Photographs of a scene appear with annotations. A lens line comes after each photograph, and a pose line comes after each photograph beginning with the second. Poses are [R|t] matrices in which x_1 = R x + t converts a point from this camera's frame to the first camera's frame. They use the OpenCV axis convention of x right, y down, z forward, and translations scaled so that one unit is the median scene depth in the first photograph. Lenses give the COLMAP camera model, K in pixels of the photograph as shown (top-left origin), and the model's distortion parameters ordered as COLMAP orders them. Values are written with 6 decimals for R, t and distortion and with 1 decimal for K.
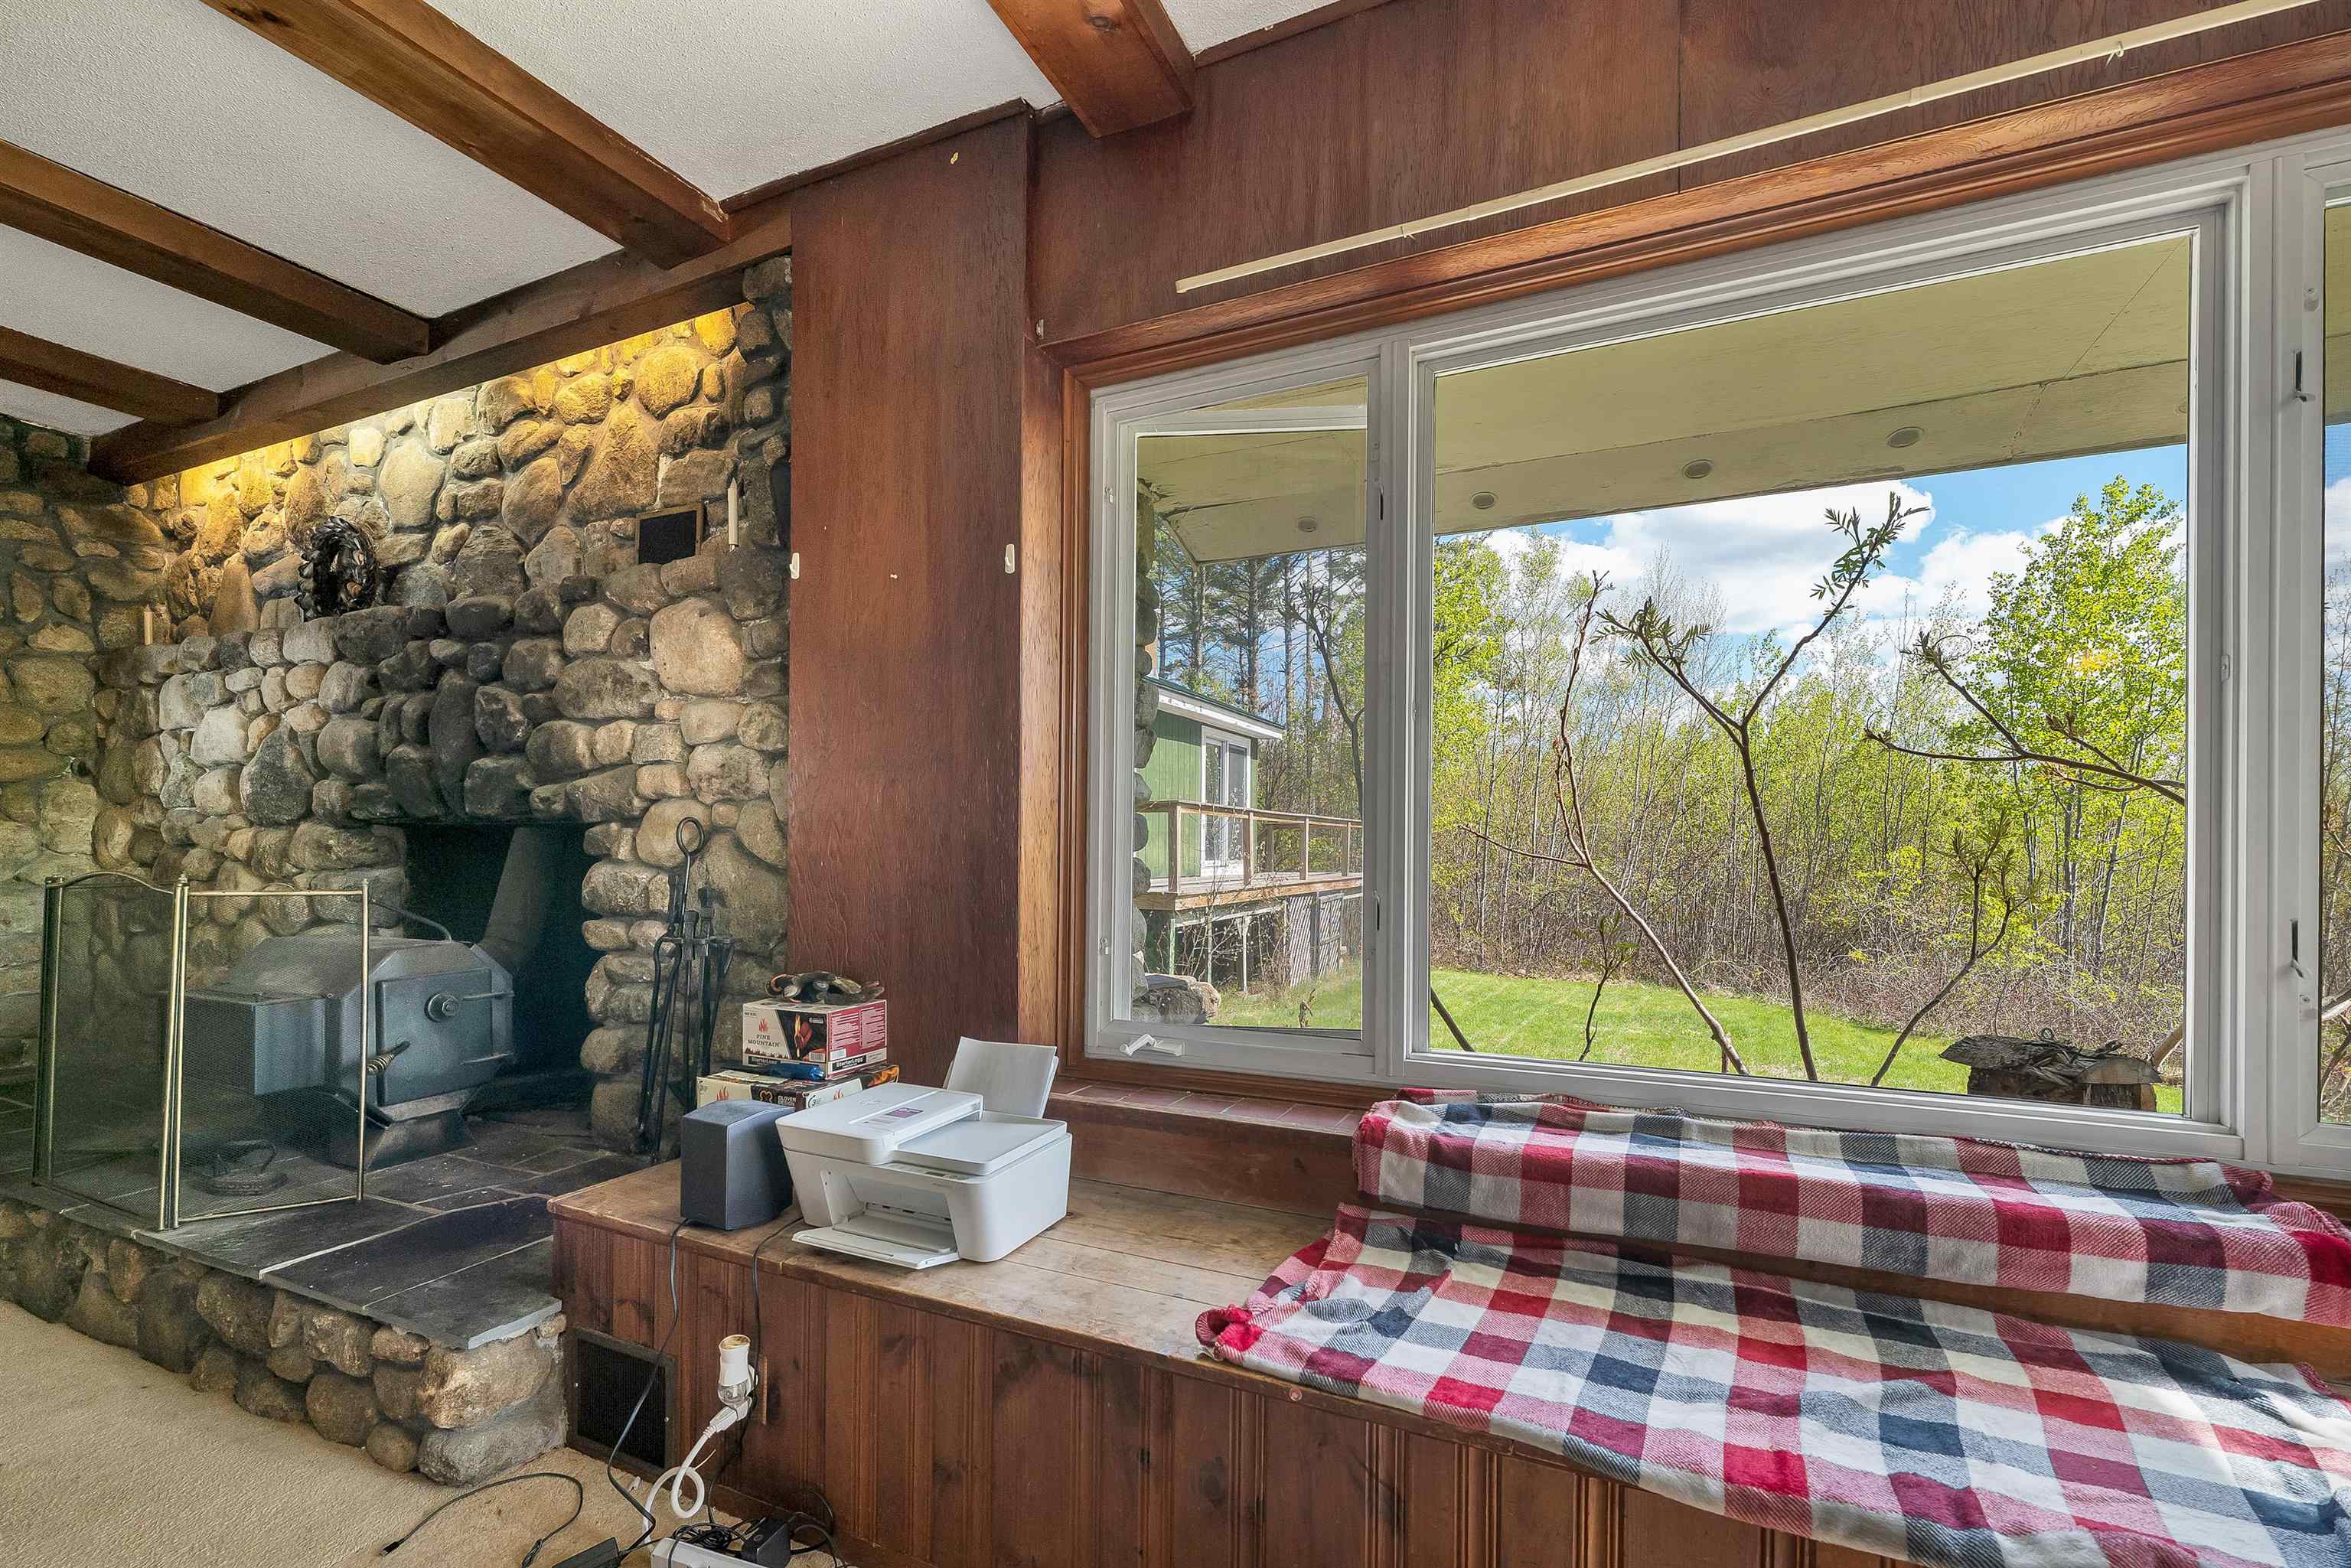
lens RADIAL K [[1001.1, 0, 1187.0], [0, 1001.1, 848.0], [0, 0, 1]] dist [0.001007, -0.000297]
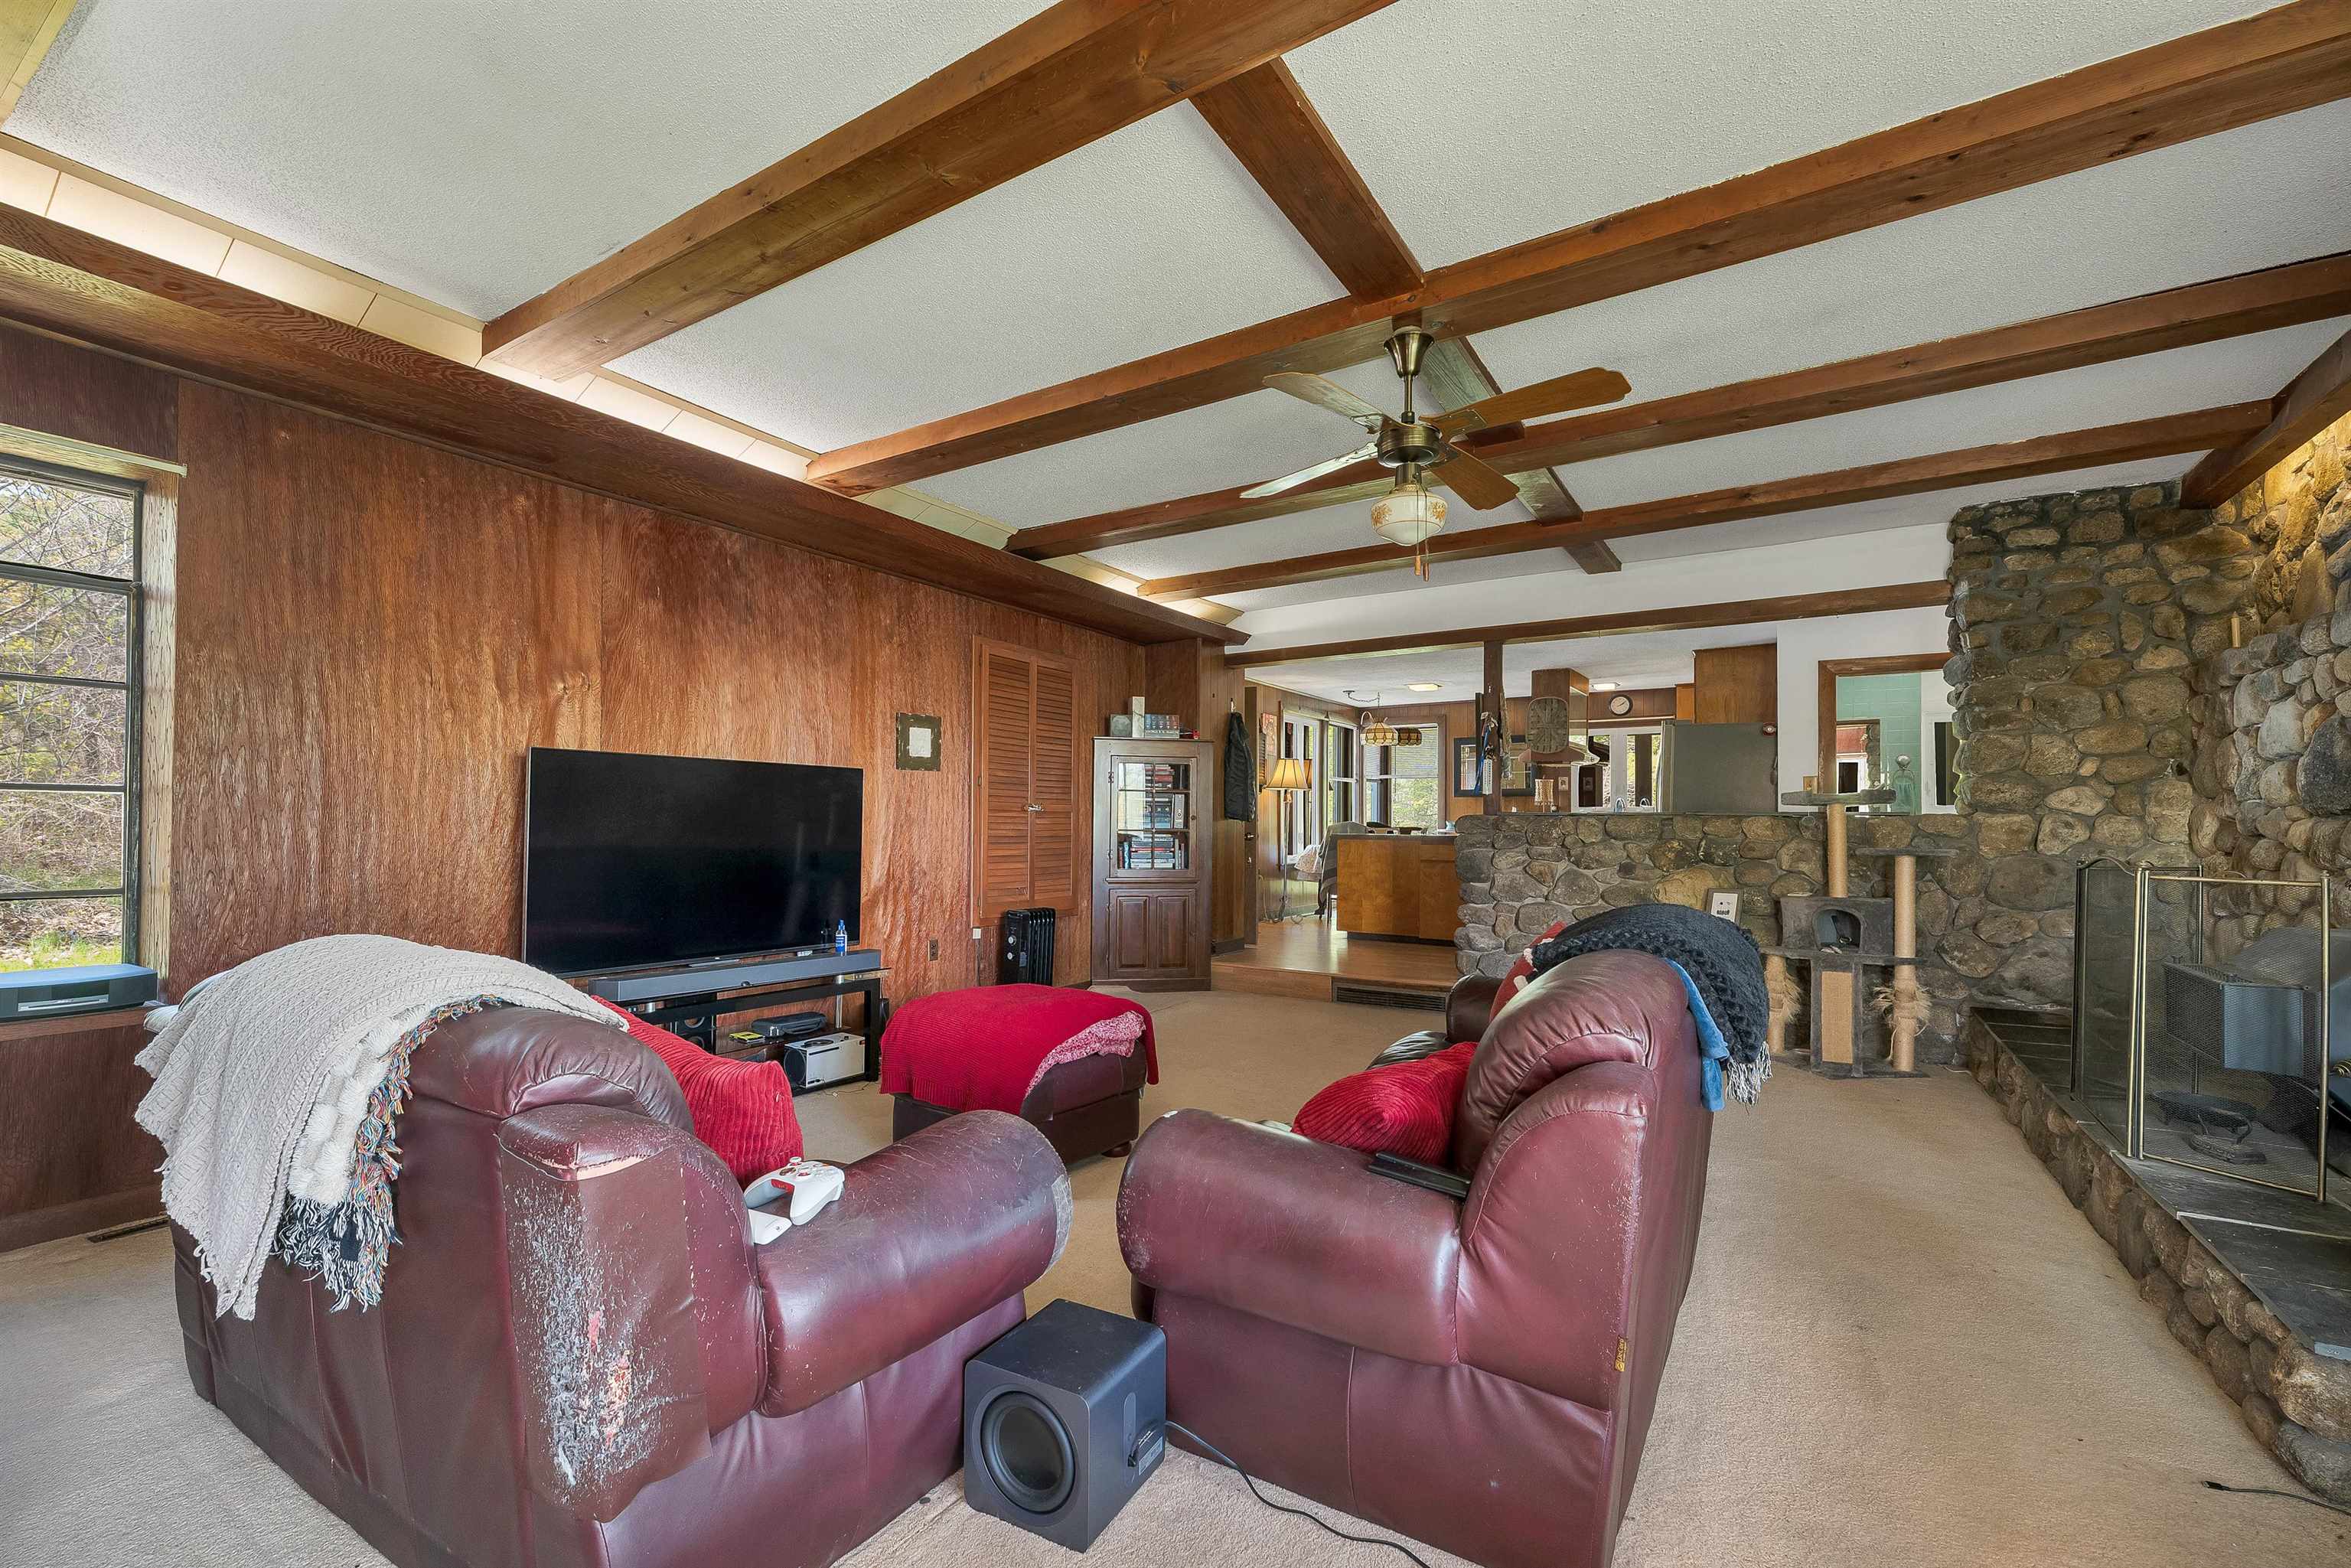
lens RADIAL K [[1001.1, 0, 1170.7], [0, 1001.1, 821.7], [0, 0, 1]] dist [0.001007, -0.000297]
pose [[-0.126335, -0.011689, -0.991919, 0.185542], [-0.004731, 0.999926, -0.011180, -0.000586], [0.991976, 0.003280, -0.126381, 0.006594]]
